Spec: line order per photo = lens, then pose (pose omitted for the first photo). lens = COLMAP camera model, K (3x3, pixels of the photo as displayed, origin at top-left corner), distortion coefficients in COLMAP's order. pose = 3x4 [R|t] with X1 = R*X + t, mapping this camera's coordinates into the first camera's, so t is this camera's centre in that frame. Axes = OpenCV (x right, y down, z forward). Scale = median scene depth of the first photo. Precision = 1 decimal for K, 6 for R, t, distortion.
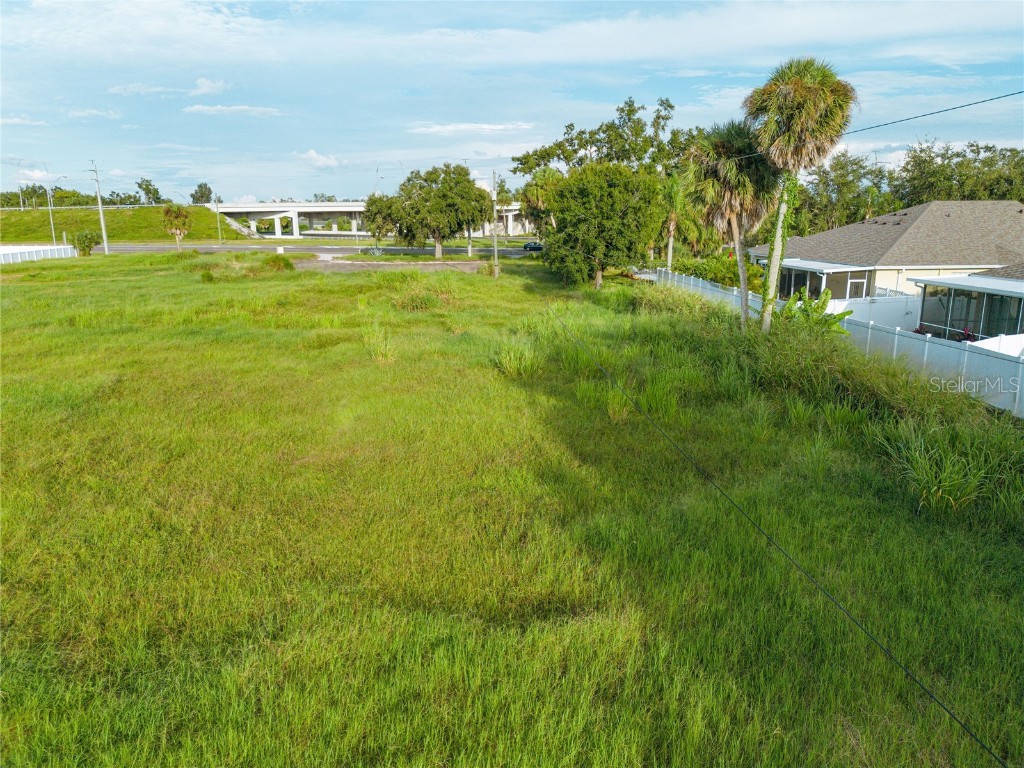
lens RADIAL K [[717.0, 0, 515.5], [0, 717.0, 385.2], [0, 0, 1]] dist [0.046565, -0.034078]
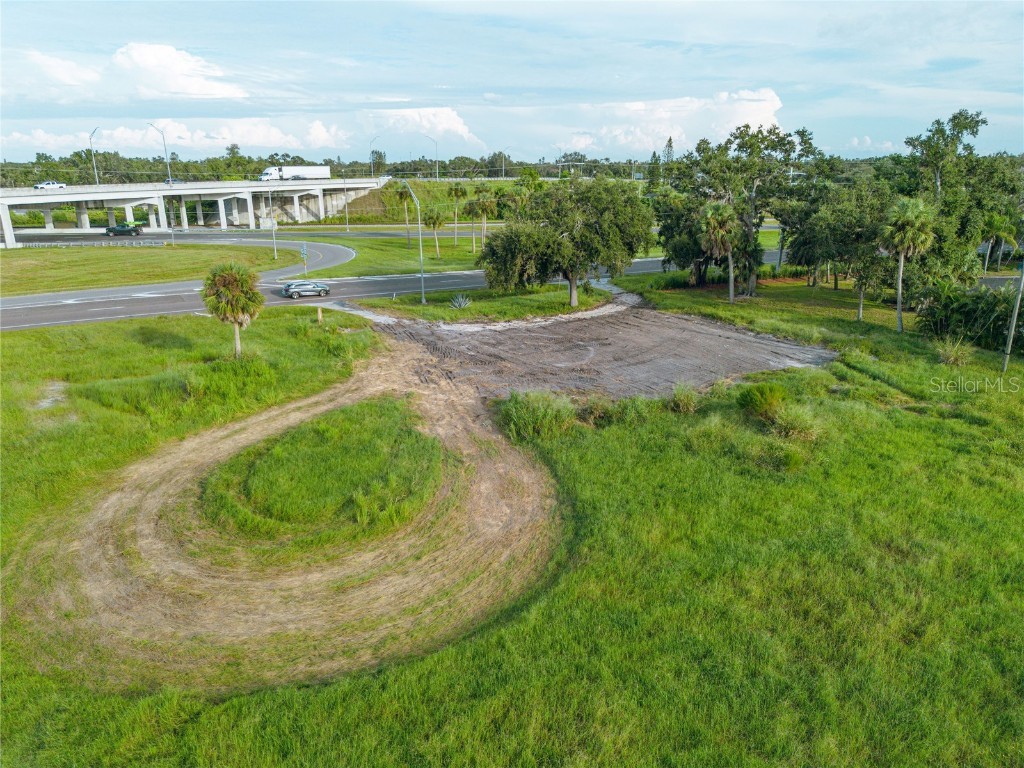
lens RADIAL K [[717.0, 0, 509.5], [0, 717.0, 374.9], [0, 0, 1]] dist [0.046565, -0.034078]
pose [[0.838922, -0.152921, 0.522326, -0.511103], [0.124494, 0.988188, 0.089359, -0.170156], [-0.529822, -0.009939, 0.848051, 0.407172]]
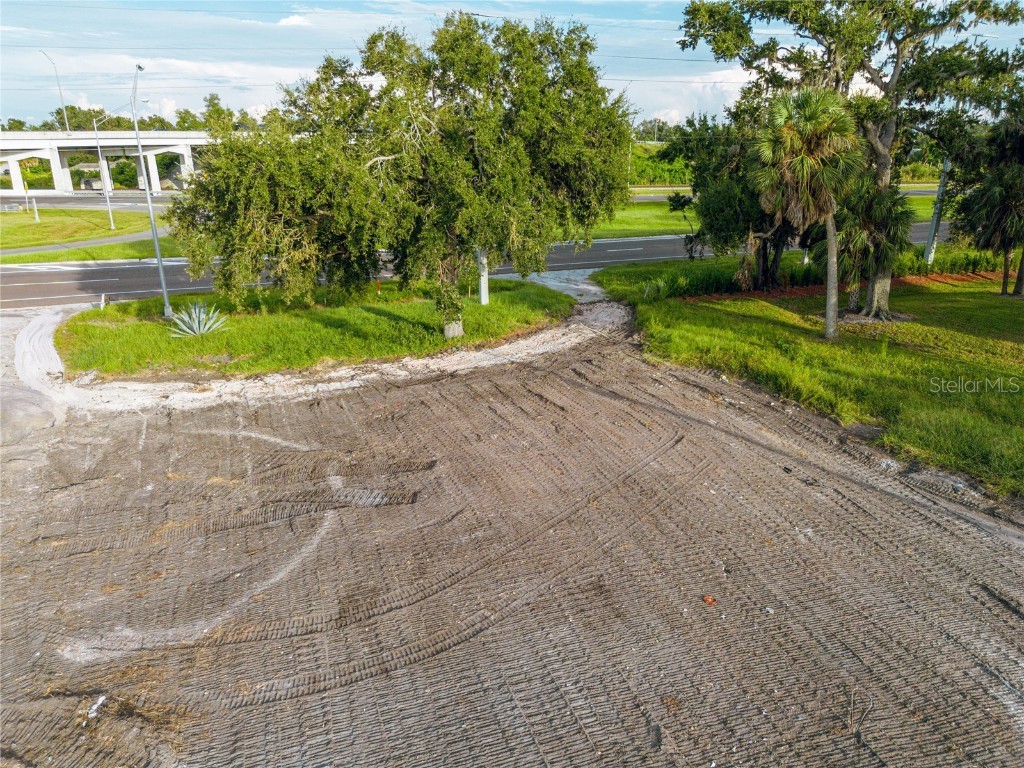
lens RADIAL K [[717.0, 0, 511.6], [0, 717.0, 373.3], [0, 0, 1]] dist [0.046565, -0.034078]
pose [[0.897053, -0.138143, 0.419776, -0.205619], [0.104895, 0.989299, 0.101408, -0.178553], [-0.429293, -0.046936, 0.901945, 0.668311]]
